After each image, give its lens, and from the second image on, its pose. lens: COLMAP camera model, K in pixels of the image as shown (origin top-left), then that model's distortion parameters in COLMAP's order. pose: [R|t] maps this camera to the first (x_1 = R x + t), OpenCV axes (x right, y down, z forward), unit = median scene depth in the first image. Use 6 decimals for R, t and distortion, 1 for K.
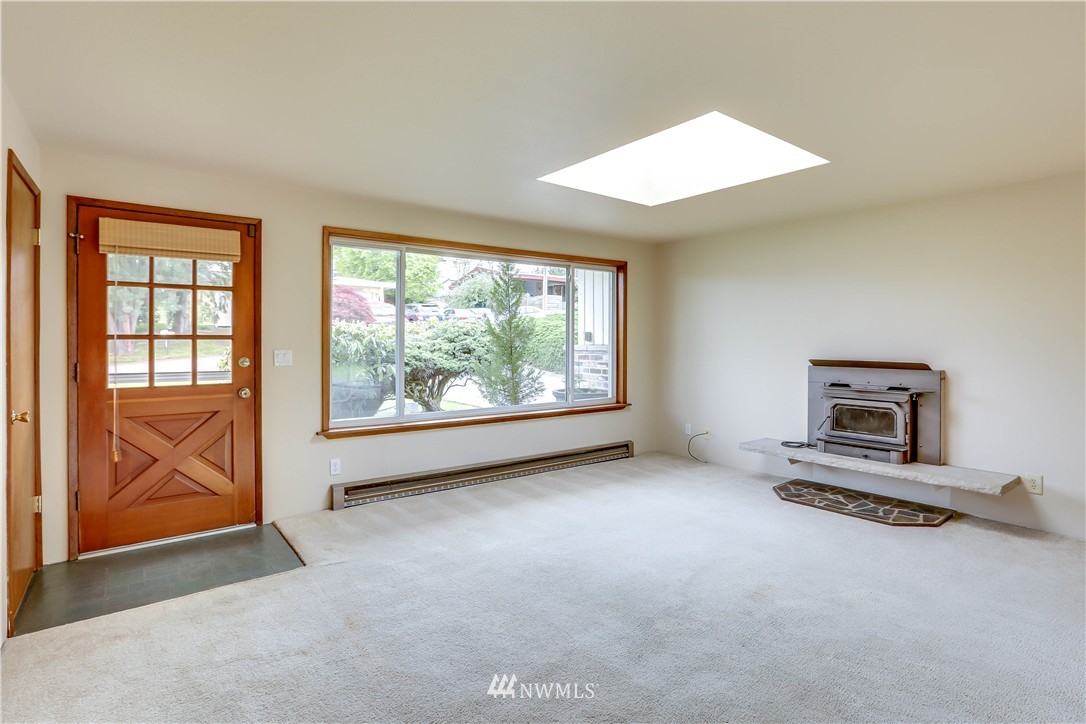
lens RADIAL K [[541.6, 0, 547.5], [0, 541.6, 337.1], [0, 0, 1]] dist [-0.033034, 0.000178]
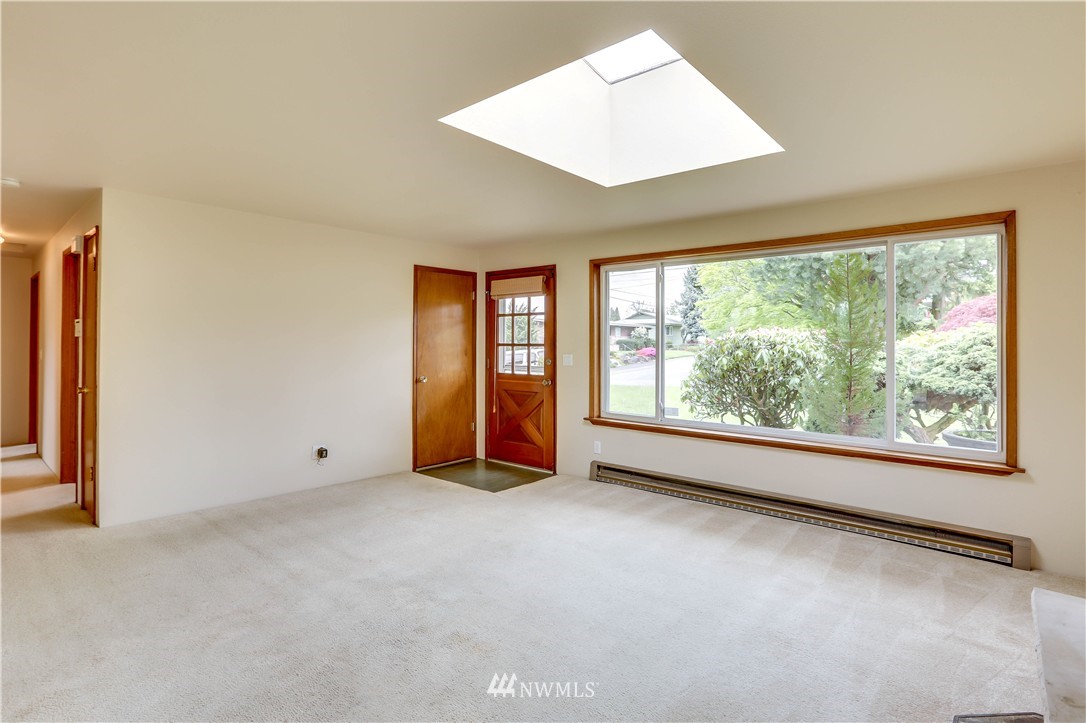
lens RADIAL K [[541.6, 0, 547.5], [0, 541.6, 336.6], [0, 0, 1]] dist [-0.033034, 0.000178]
pose [[0.210842, -0.015496, -0.977397, 0.929045], [-0.004778, 0.999846, -0.016883, 0.002113], [0.977508, 0.008230, 0.210736, 0.683755]]
